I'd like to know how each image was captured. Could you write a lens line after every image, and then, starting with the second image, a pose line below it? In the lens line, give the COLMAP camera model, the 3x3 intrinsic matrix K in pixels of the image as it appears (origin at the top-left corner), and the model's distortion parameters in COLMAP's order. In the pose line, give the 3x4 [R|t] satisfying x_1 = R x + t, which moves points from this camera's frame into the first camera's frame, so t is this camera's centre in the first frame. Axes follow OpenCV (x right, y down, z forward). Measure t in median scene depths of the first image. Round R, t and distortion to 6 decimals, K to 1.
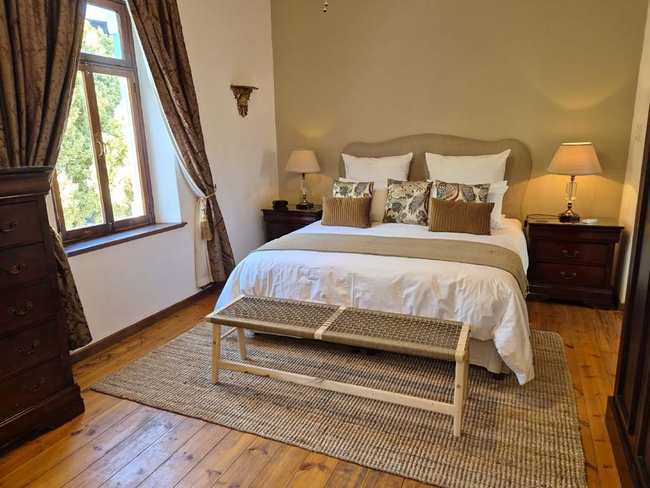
lens RADIAL K [[436.1, 0, 325.5], [0, 436.1, 234.5], [0, 0, 1]] dist [0.005059, 0.001116]
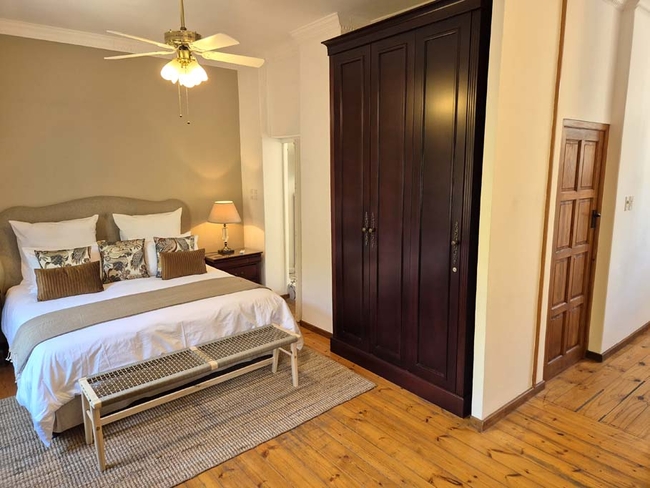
lens RADIAL K [[436.1, 0, 325.5], [0, 436.1, 234.5], [0, 0, 1]] dist [0.005059, 0.001116]
pose [[0.428913, -0.111702, 0.896413, -0.578195], [0.190860, 0.981130, 0.030936, -0.076145], [-0.882953, 0.157821, 0.442139, 0.064895]]
